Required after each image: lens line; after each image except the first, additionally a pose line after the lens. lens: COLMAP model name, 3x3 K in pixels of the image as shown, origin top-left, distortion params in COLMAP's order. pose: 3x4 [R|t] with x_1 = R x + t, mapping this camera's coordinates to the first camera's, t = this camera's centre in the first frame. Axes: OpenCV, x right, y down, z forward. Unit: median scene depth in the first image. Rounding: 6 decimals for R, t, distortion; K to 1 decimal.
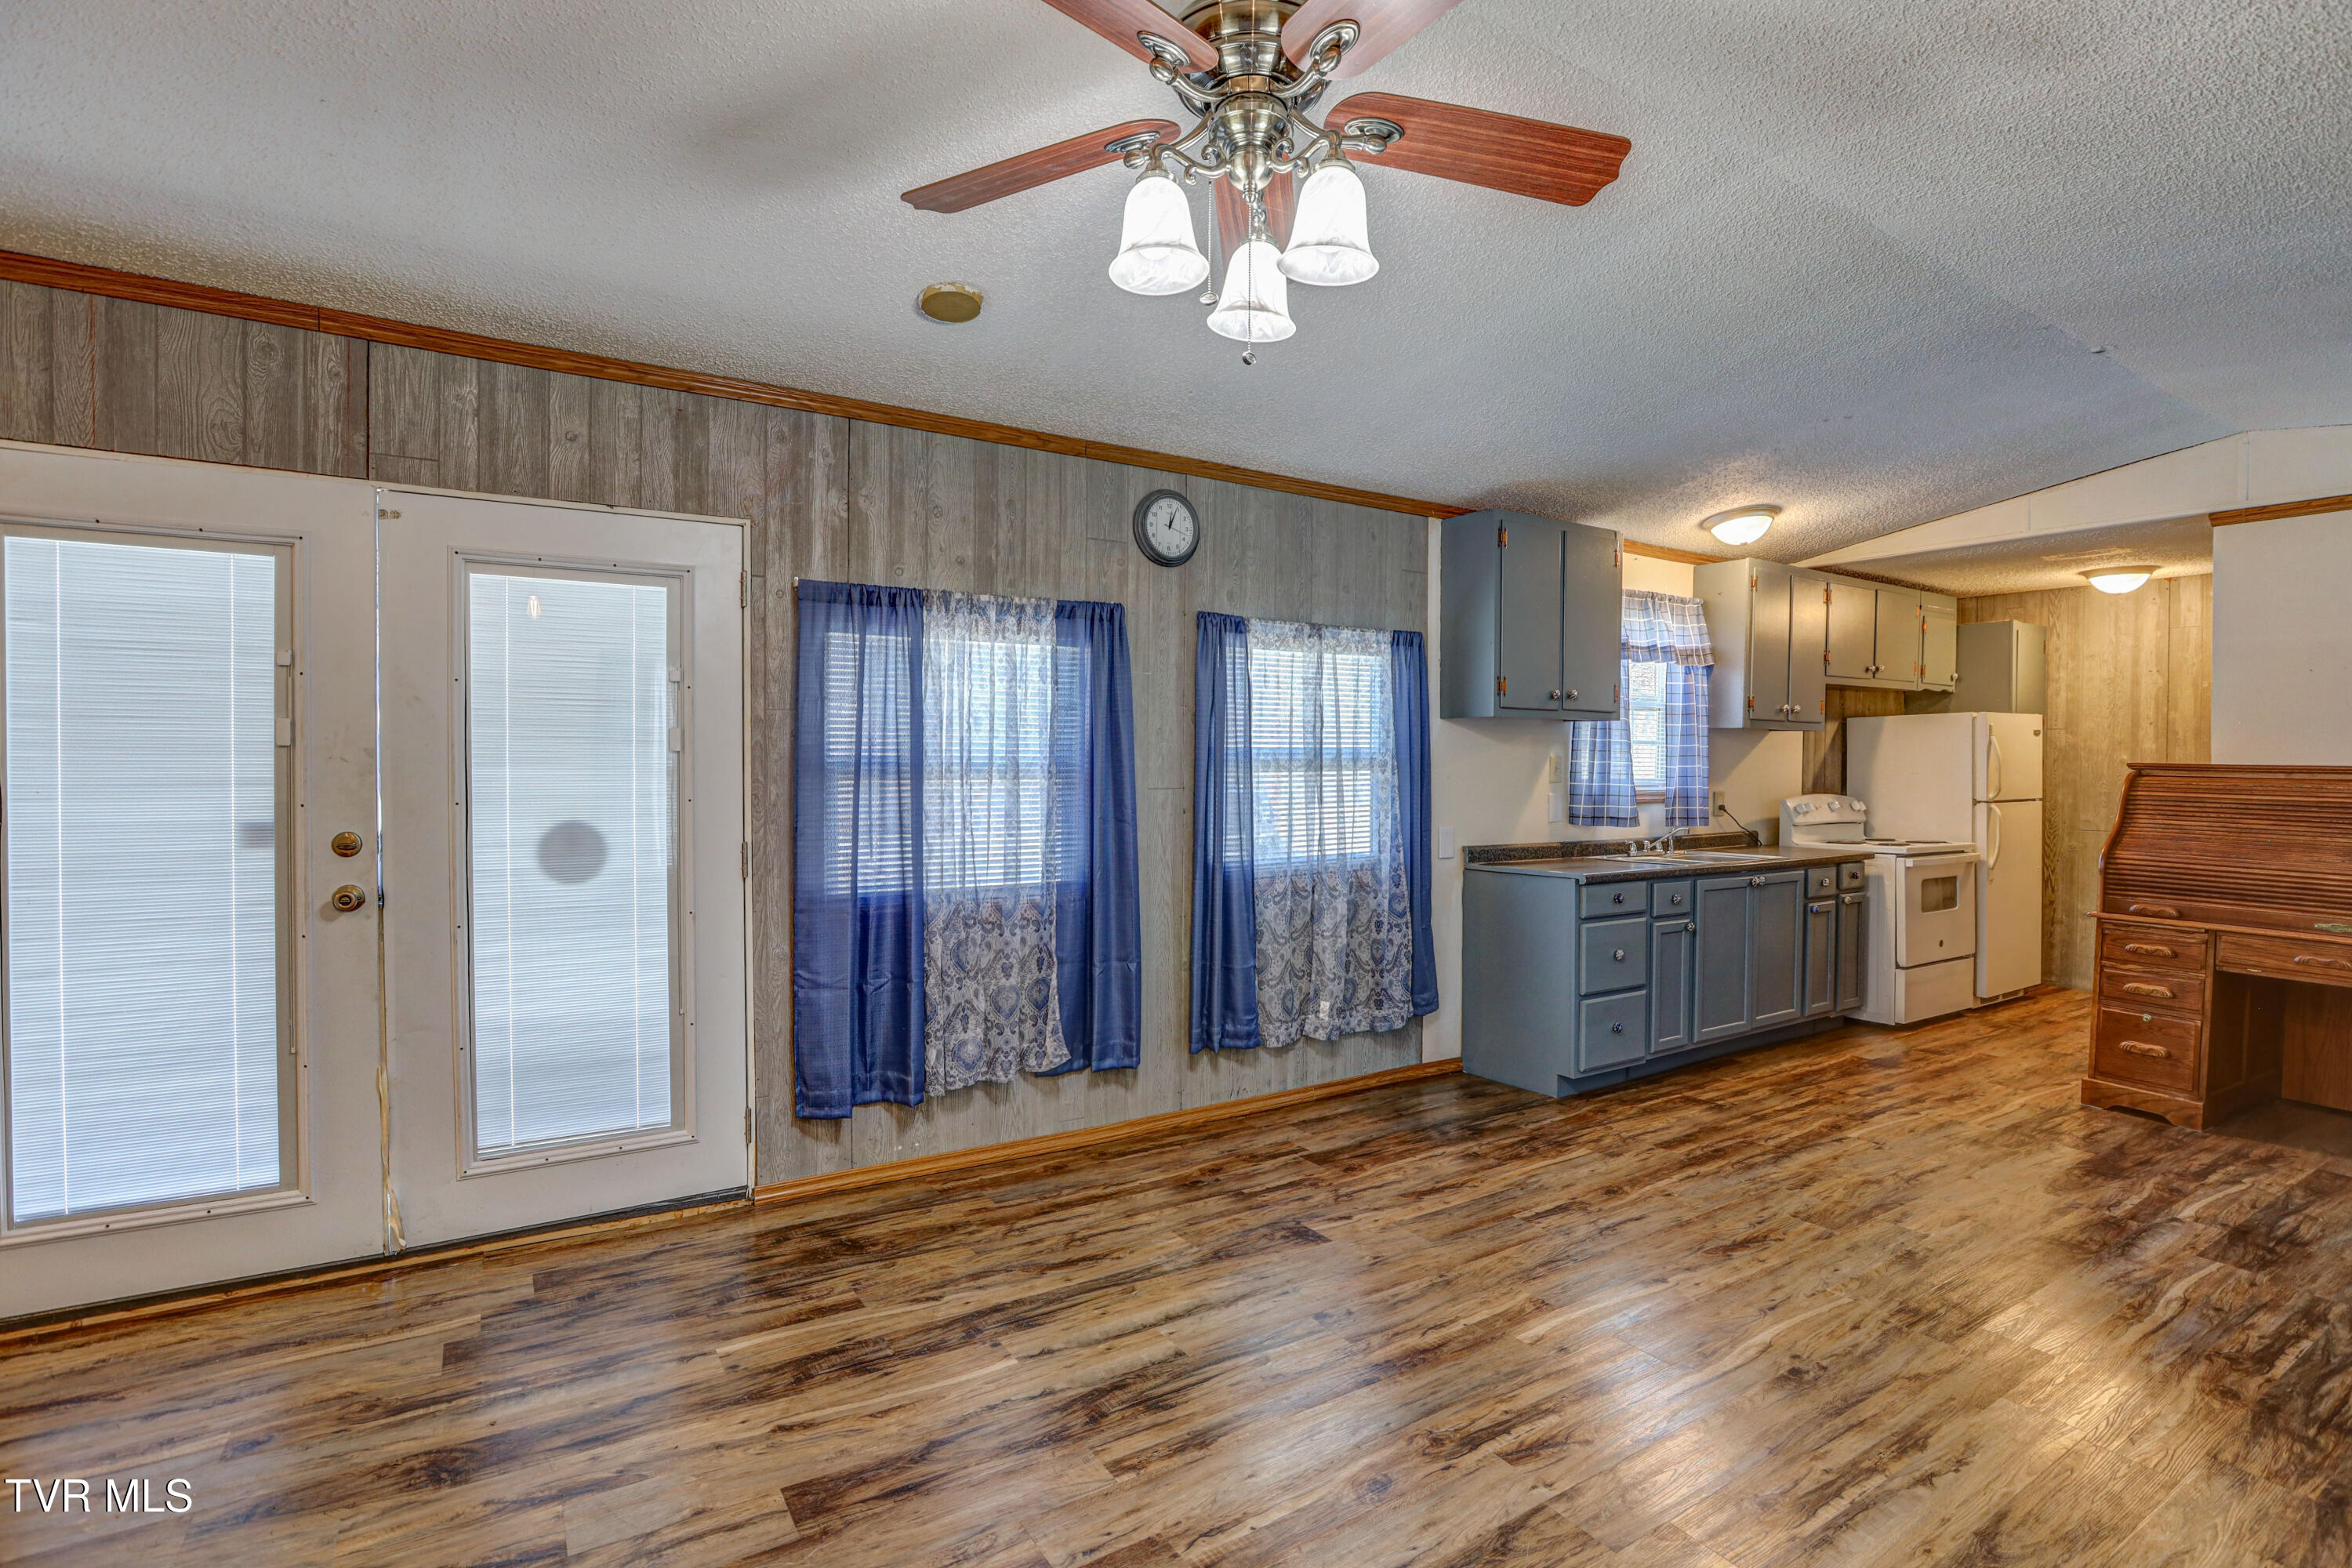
lens RADIAL K [[1095.1, 0, 1178.0], [0, 1095.1, 782.2], [0, 0, 1]] dist [-0.055474, 0.021924]
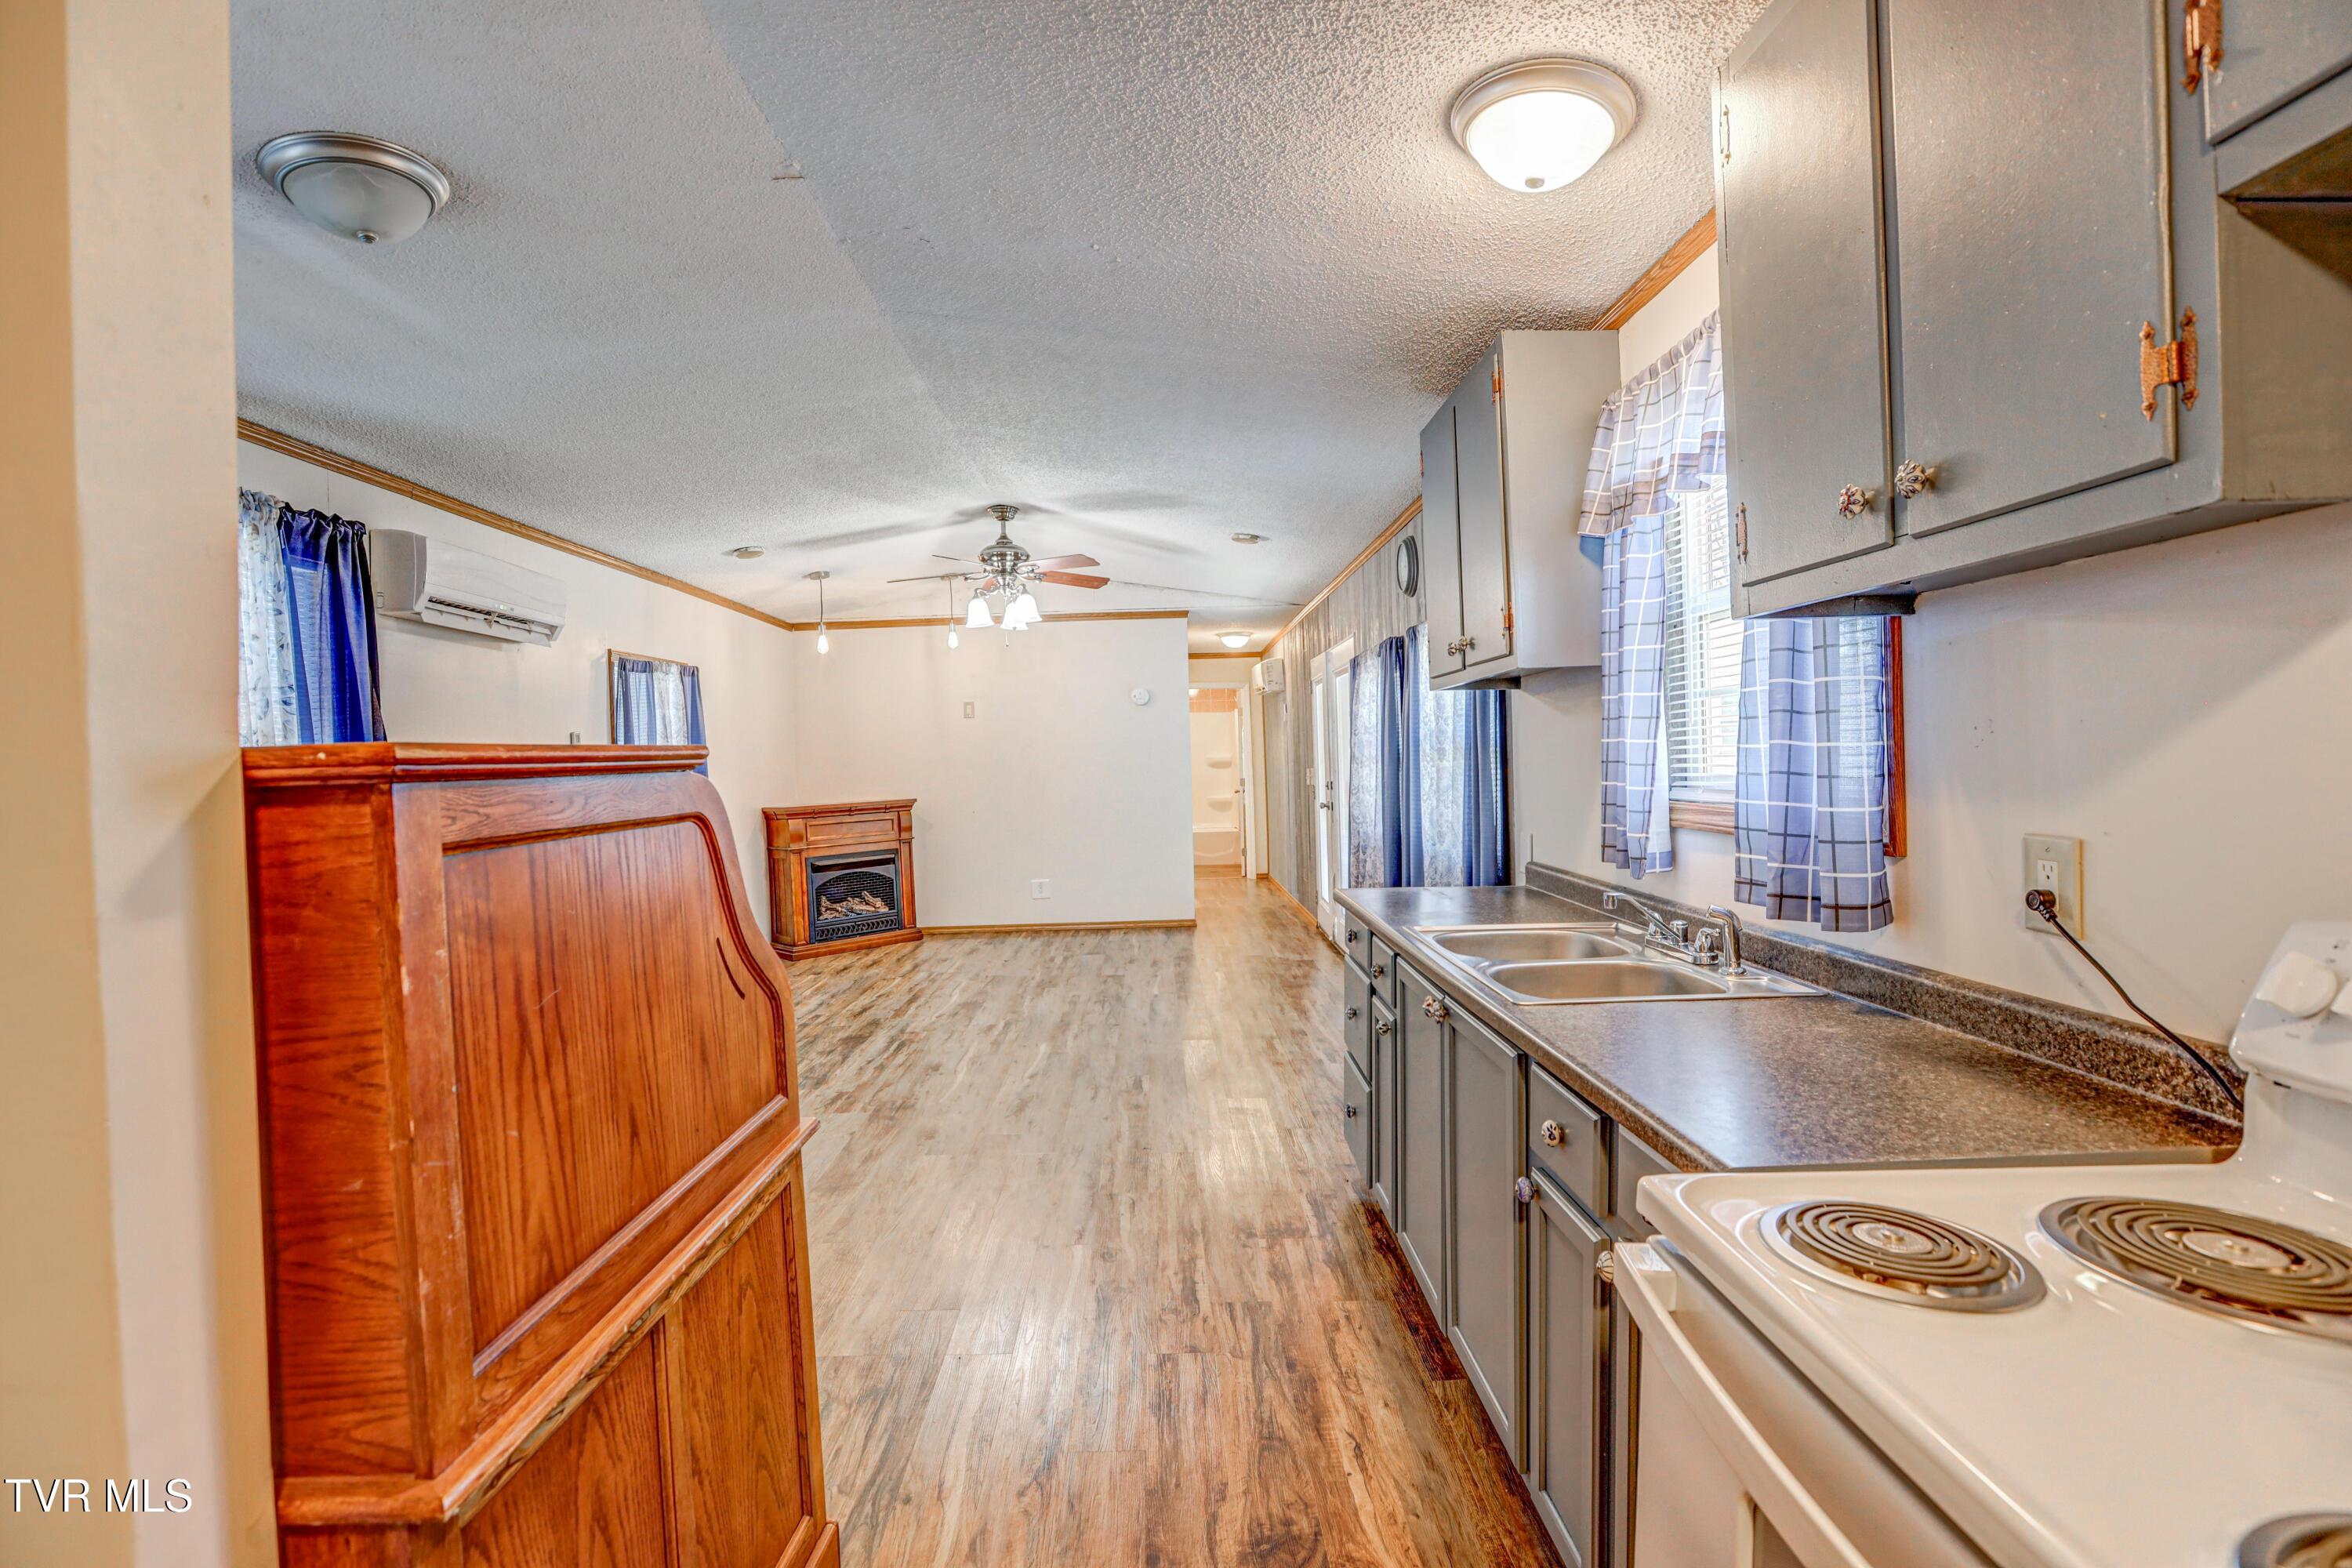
lens RADIAL K [[1081.9, 0, 1184.5], [0, 1081.9, 785.4], [0, 0, 1]] dist [-0.062354, 0.020923]
pose [[-0.506112, 0.028077, -0.862011, 1.129188], [0.005228, 0.999551, 0.029487, -0.016111], [0.862452, 0.010418, -0.506032, 1.322528]]
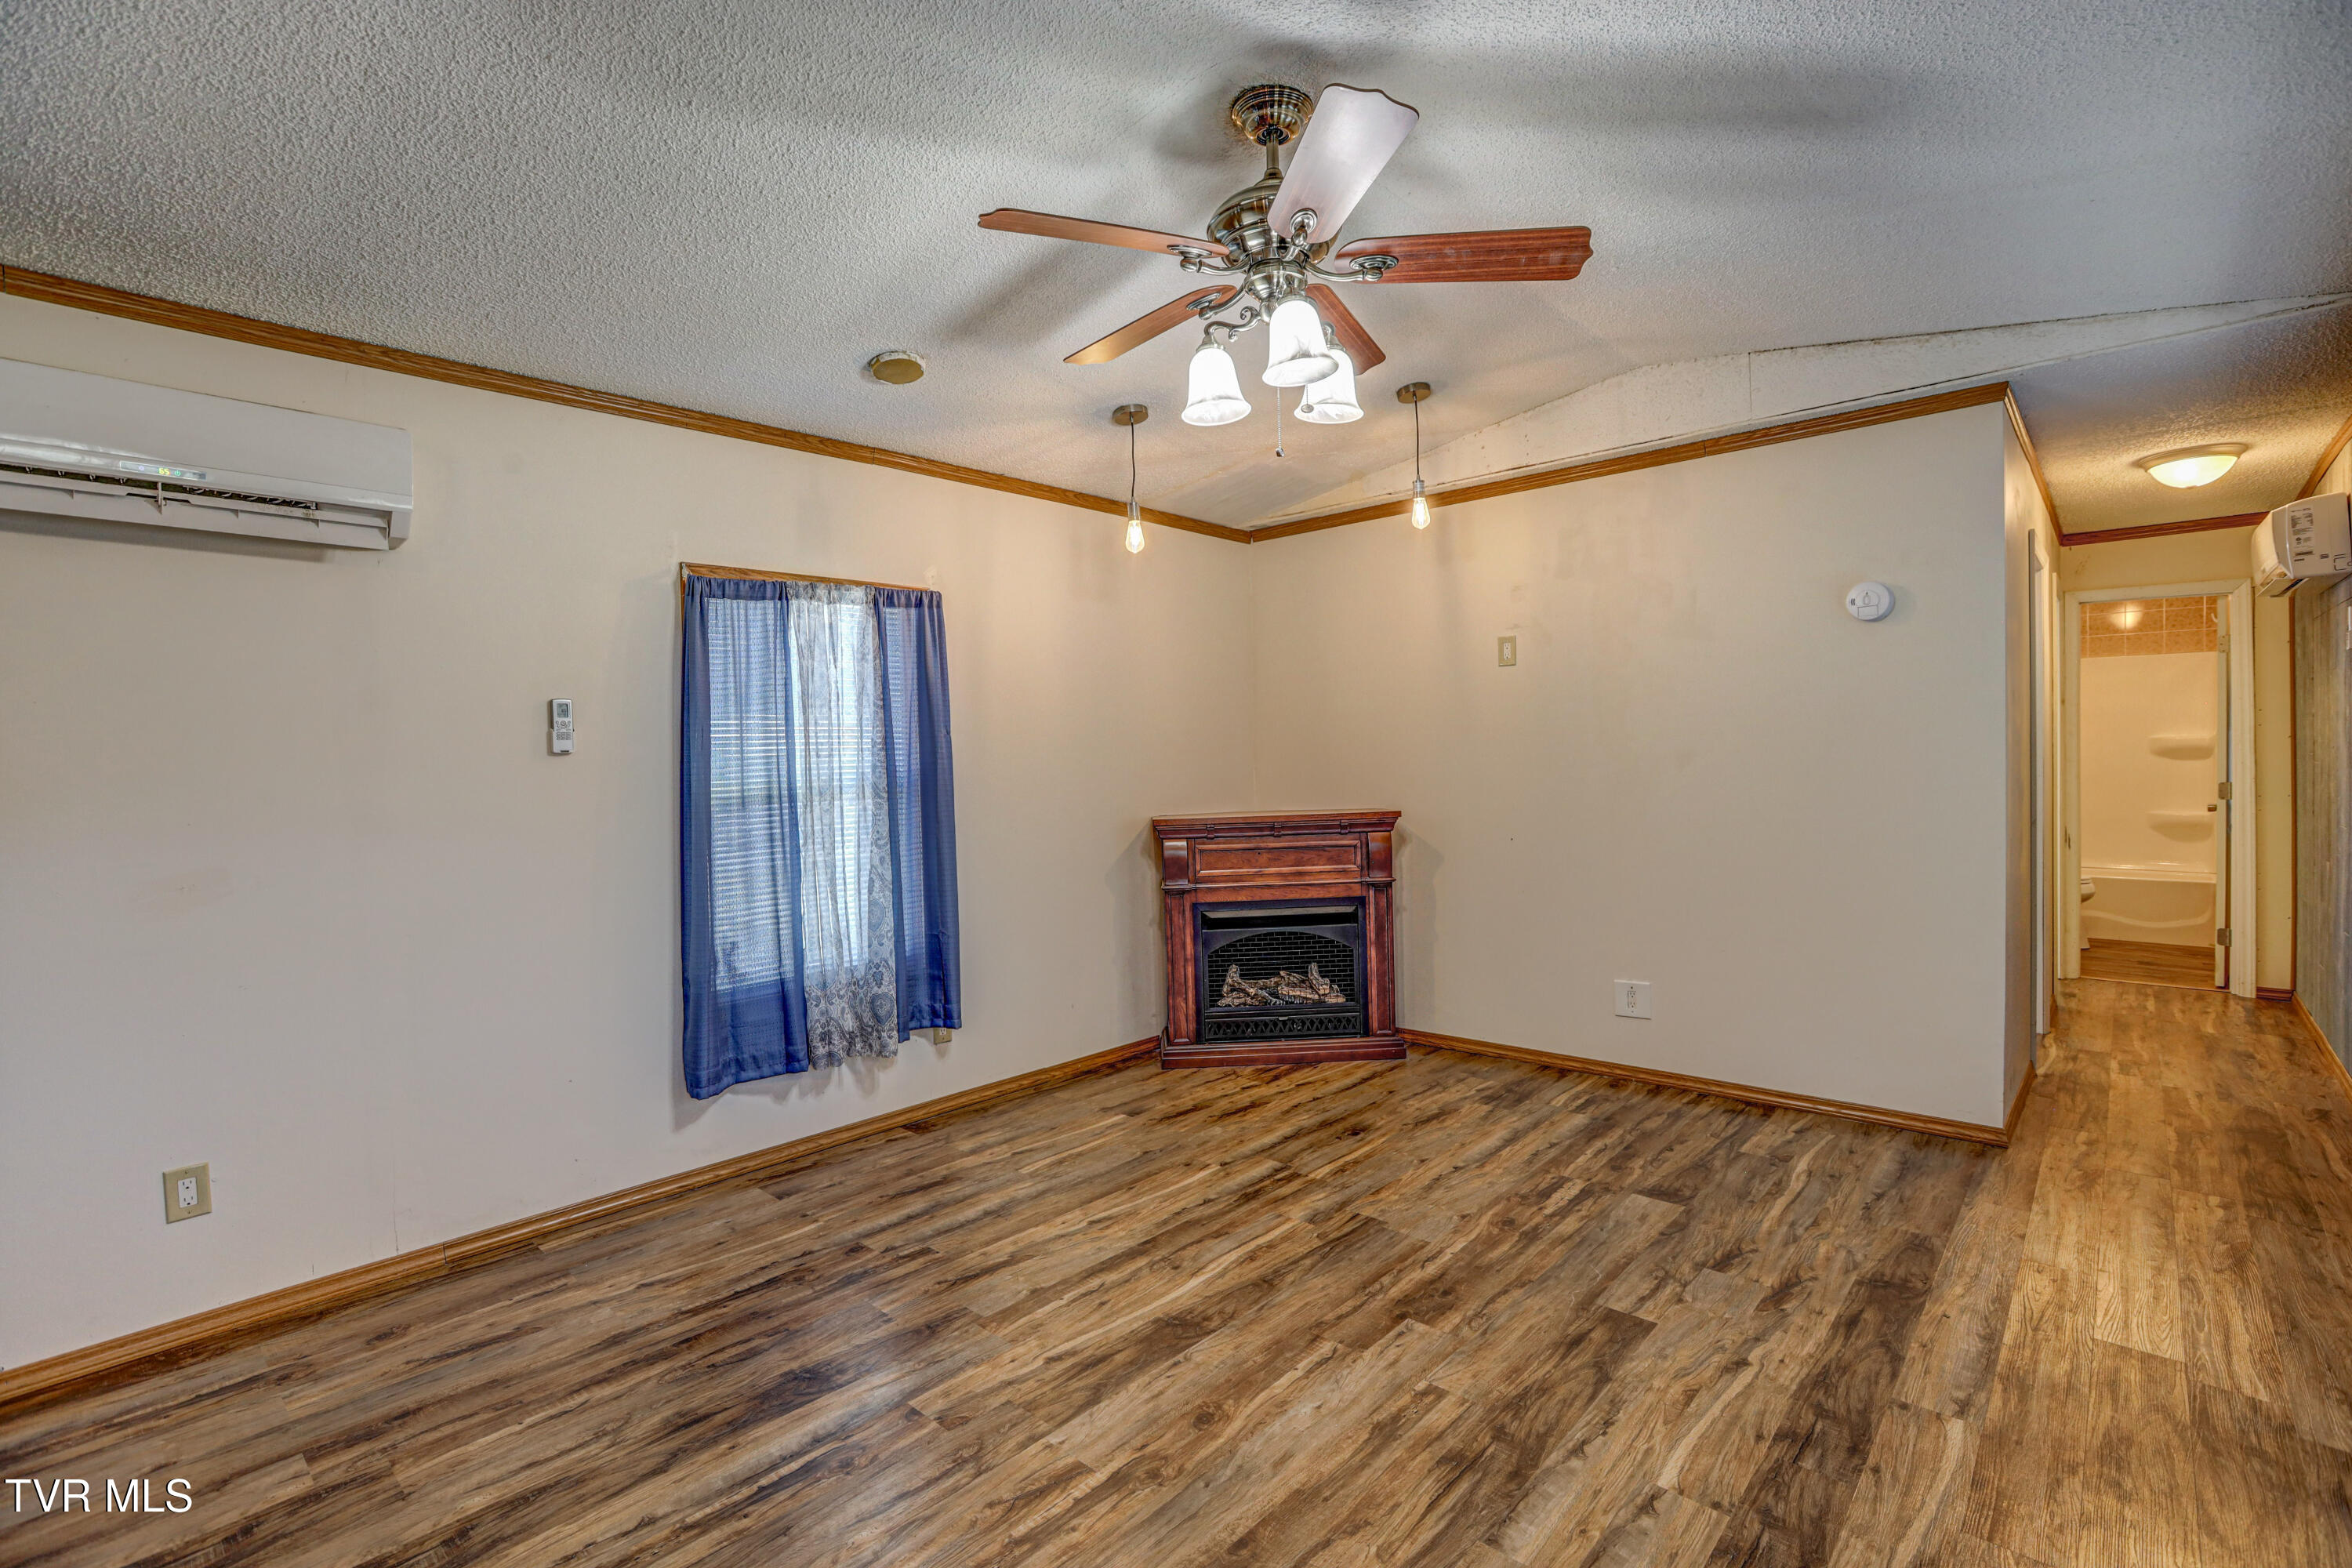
lens RADIAL K [[1070.5, 0, 1181.3], [0, 1070.5, 783.9], [0, 0, 1]] dist [-0.052322, 0.020566]
pose [[-0.963827, 0.019034, -0.265846, 0.222742], [0.008044, 0.999070, 0.042366, -0.014082], [0.266406, 0.038695, -0.963084, 0.924341]]
